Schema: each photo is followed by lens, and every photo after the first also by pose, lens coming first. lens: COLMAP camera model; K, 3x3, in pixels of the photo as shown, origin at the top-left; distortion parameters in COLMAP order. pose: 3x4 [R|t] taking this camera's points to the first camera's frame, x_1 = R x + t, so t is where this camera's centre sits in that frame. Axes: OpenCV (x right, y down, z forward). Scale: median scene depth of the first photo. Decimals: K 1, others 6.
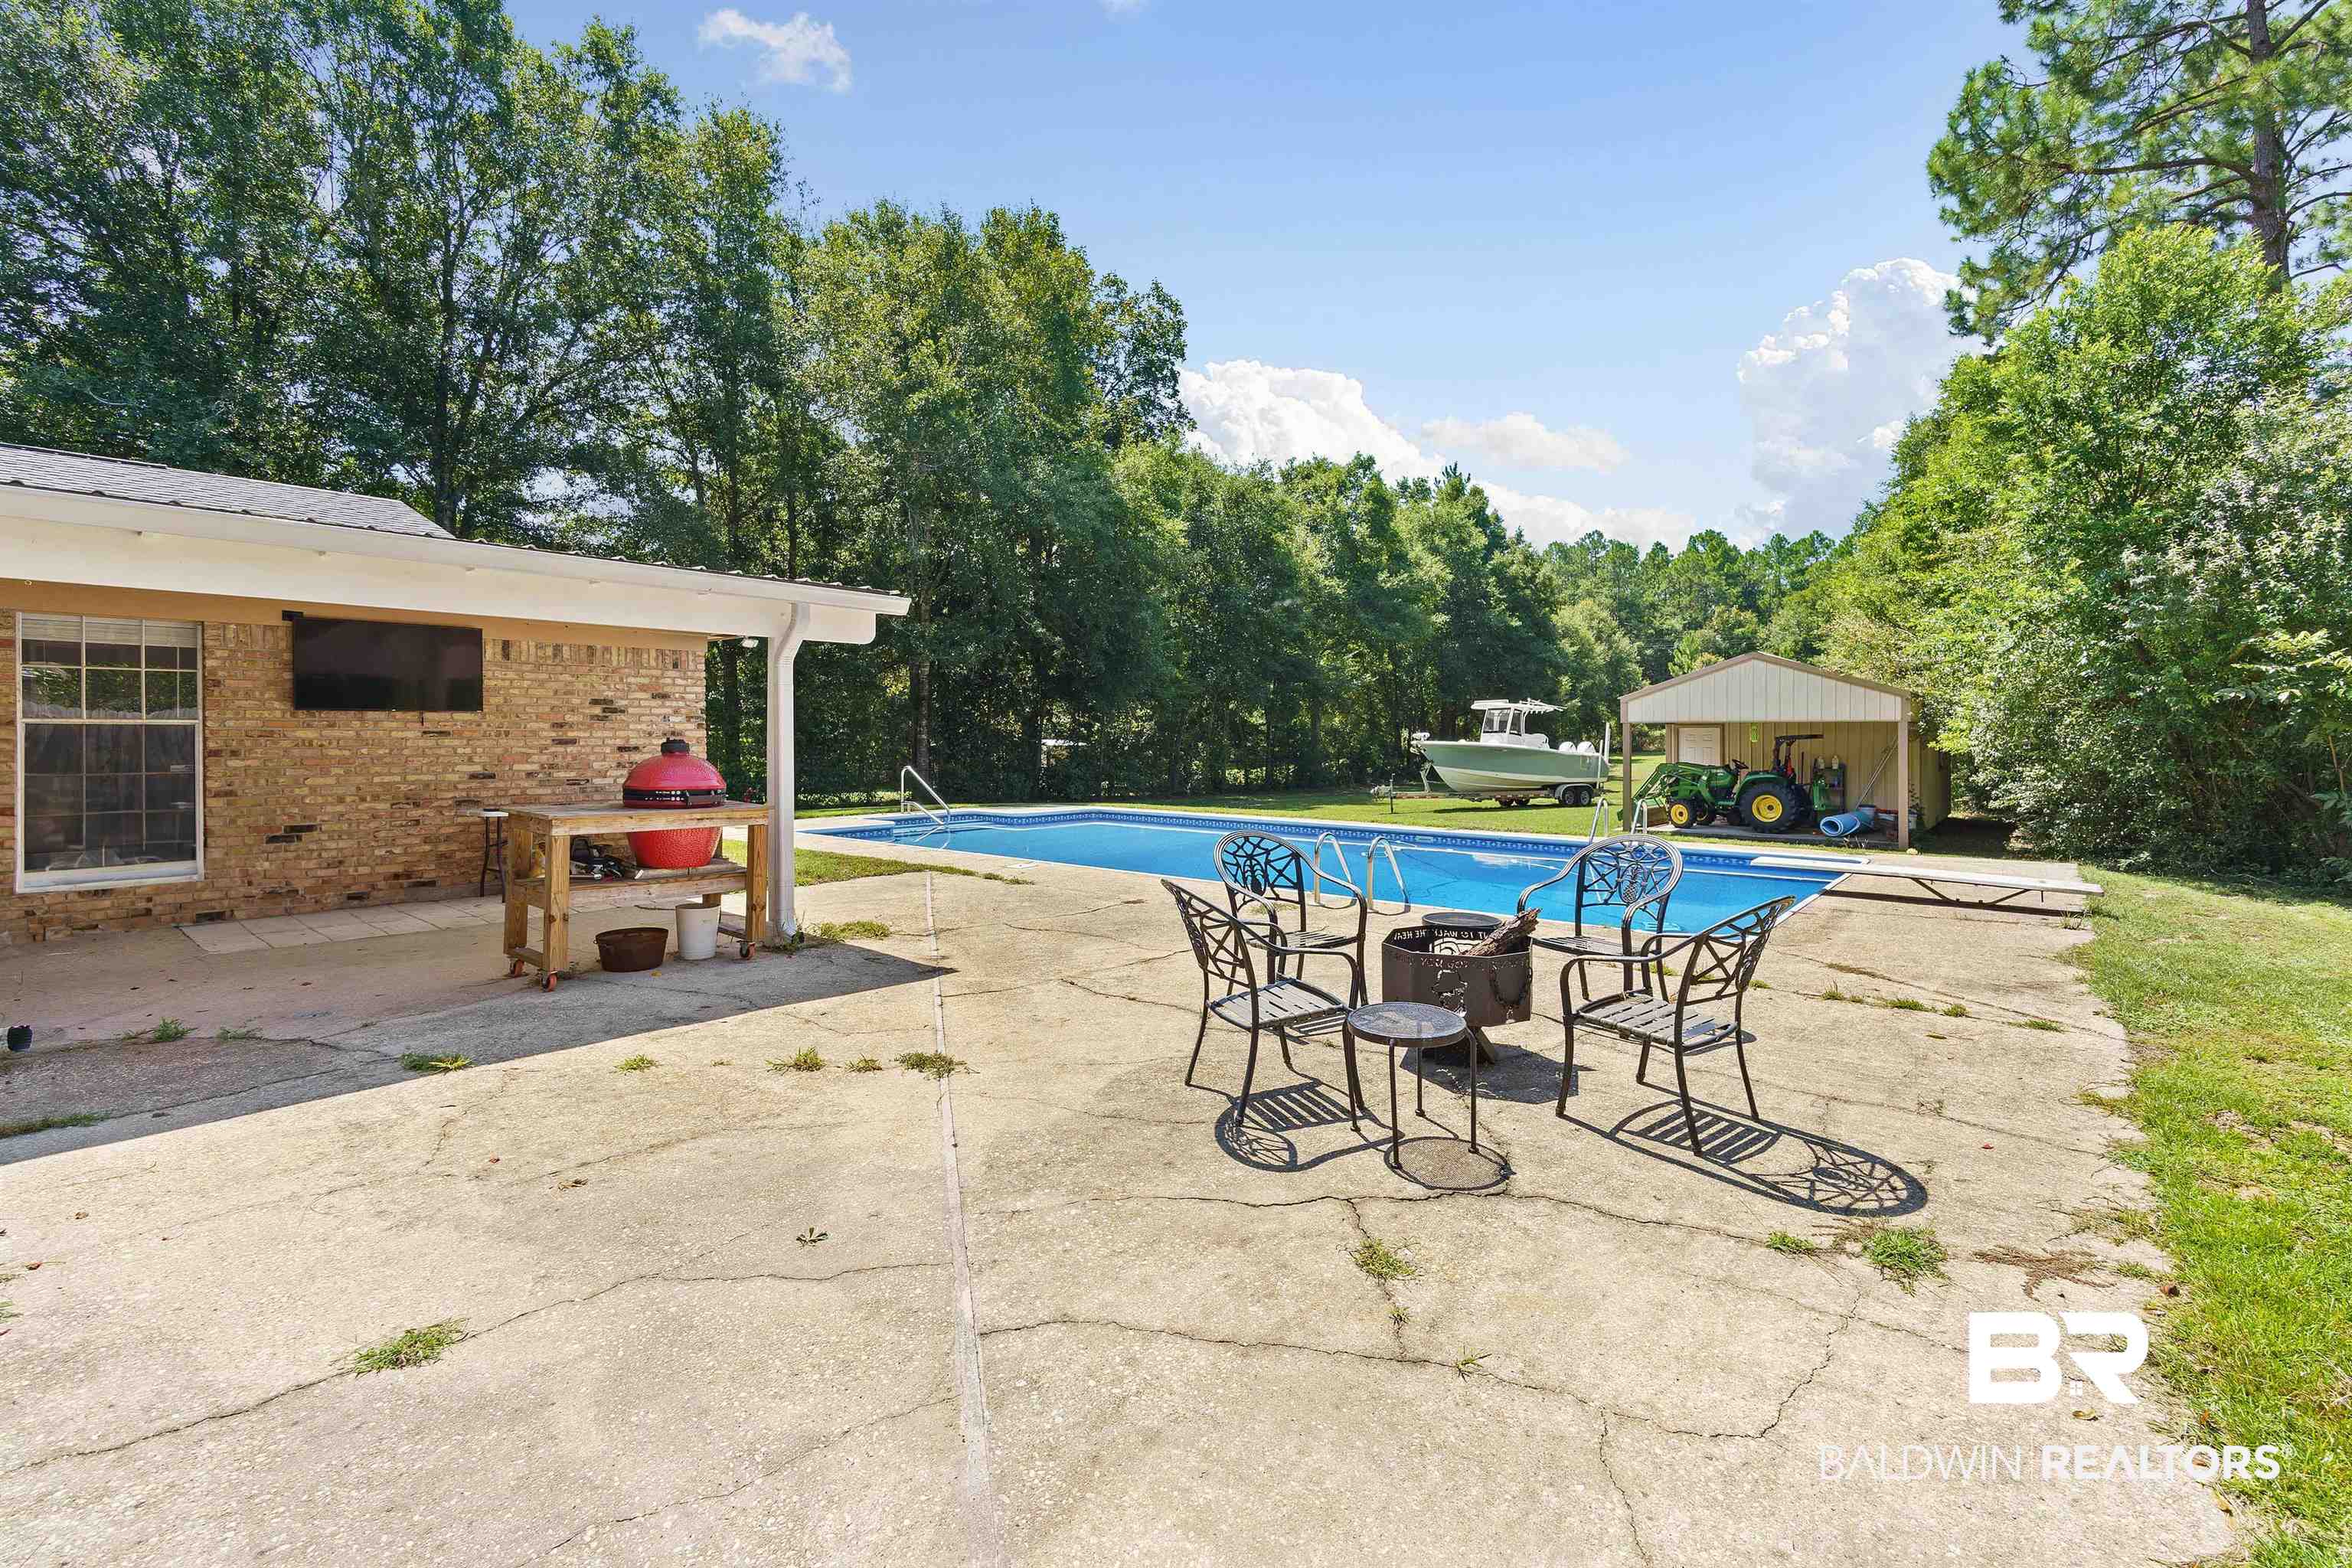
lens RADIAL K [[1028.6, 0, 1174.3], [0, 1028.6, 764.5], [0, 0, 1]] dist [0.000001, -0.000157]
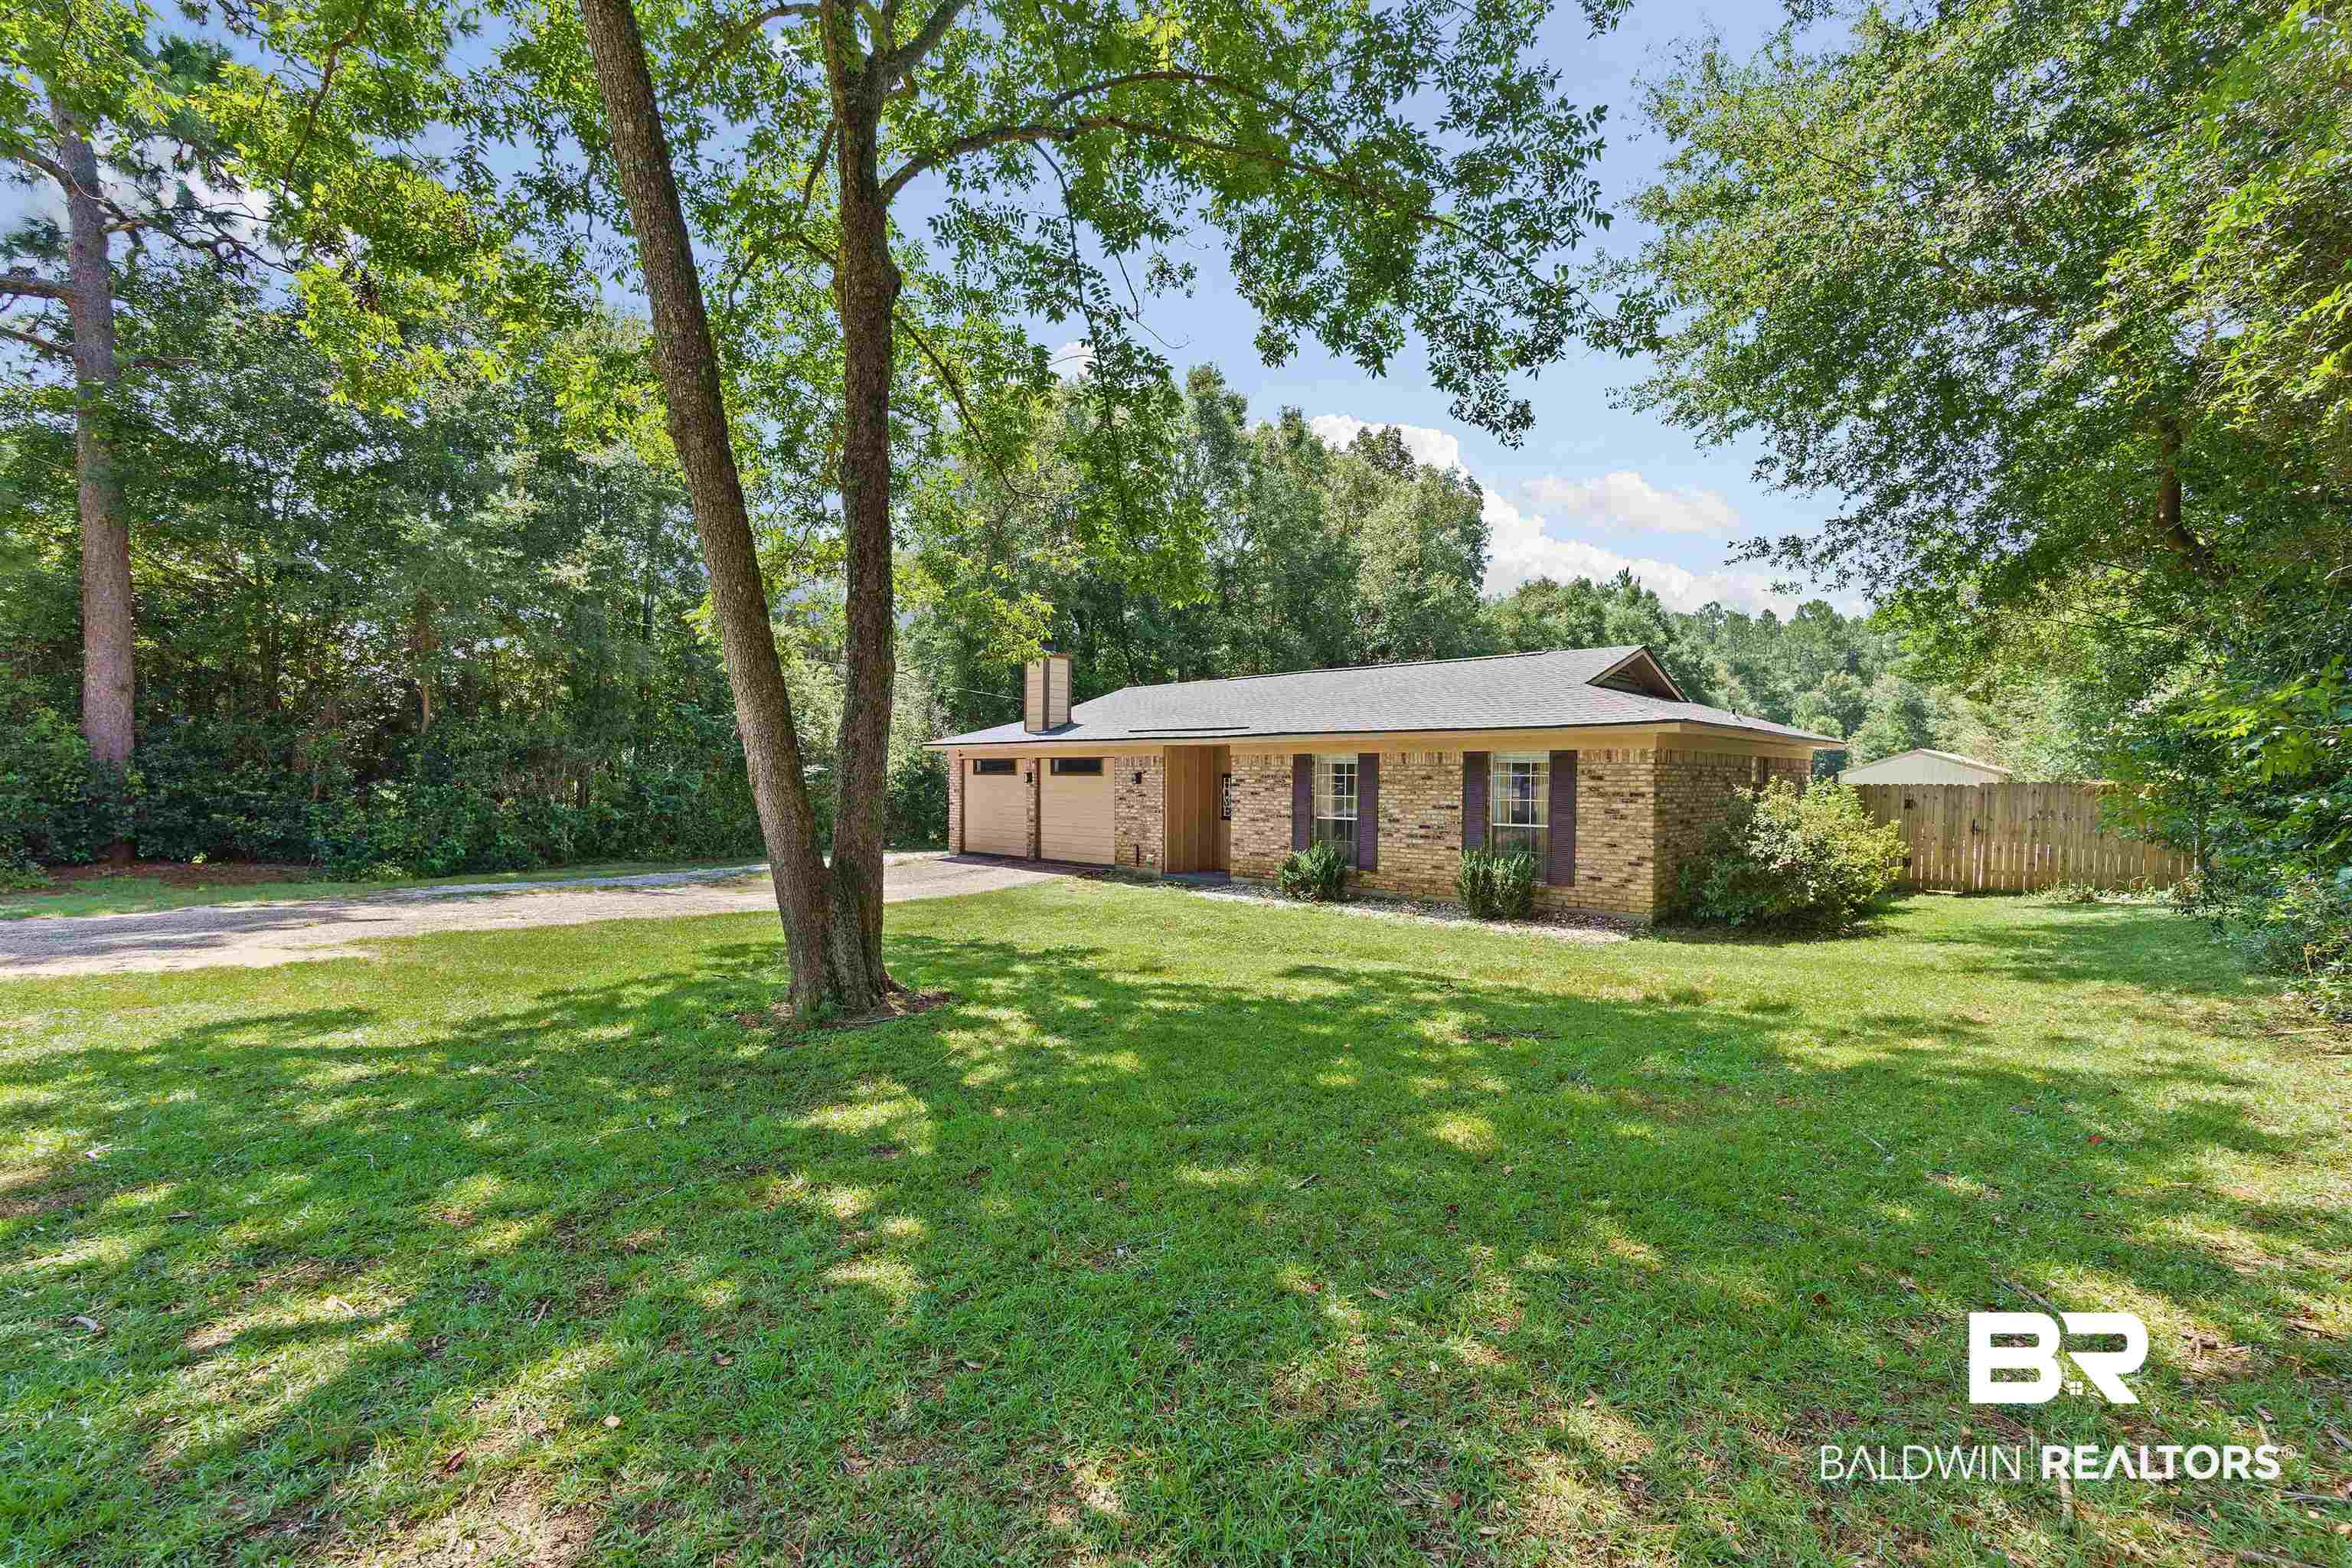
lens RADIAL K [[1003.4, 0, 1178.8], [0, 1003.4, 842.3], [0, 0, 1]] dist [-0.000229, -0.000002]
pose [[0.998046, 0.005389, -0.062249, -0.321000], [-0.003224, 0.999388, 0.034828, 0.000477], [0.062399, -0.034560, 0.997453, -0.440351]]
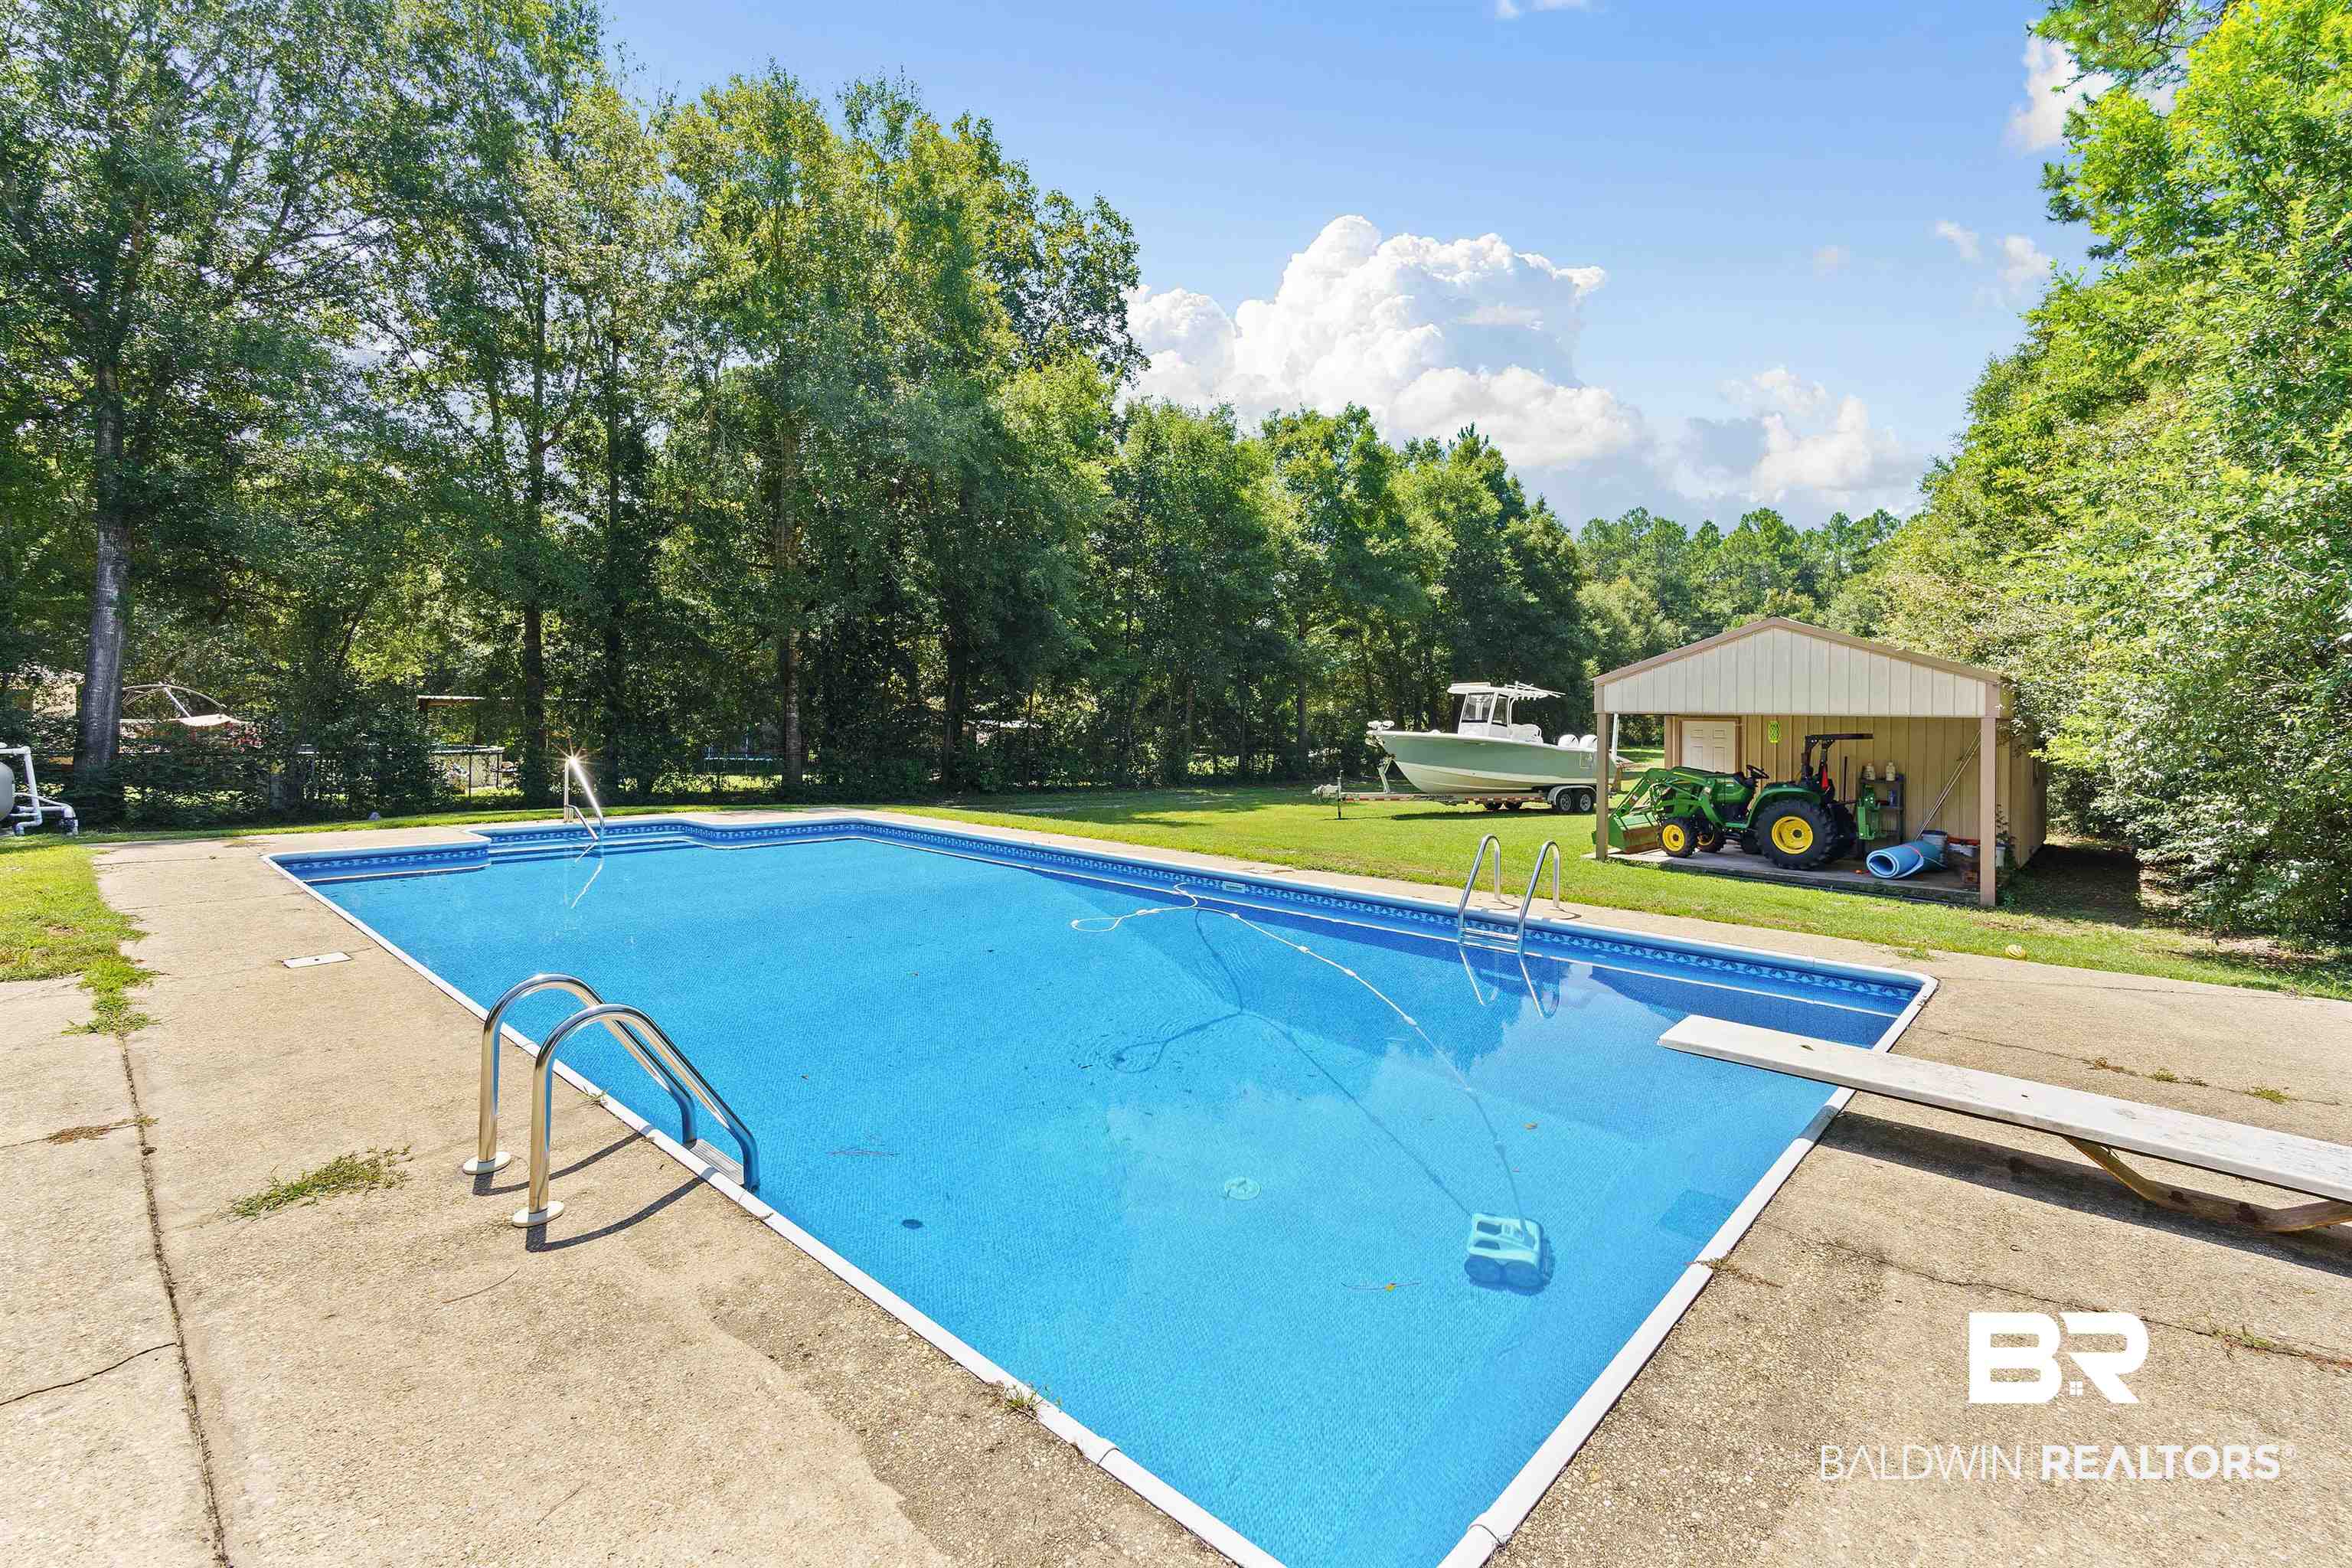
lens RADIAL K [[1043.2, 0, 1178.1], [0, 1043.2, 730.3], [0, 0, 1]] dist [-0.001369, 0.000135]
pose [[0.999211, 0.018018, -0.035404, 0.082176], [-0.018590, 0.999701, -0.015892, -0.005341], [0.035107, 0.016538, 0.999247, 0.121976]]
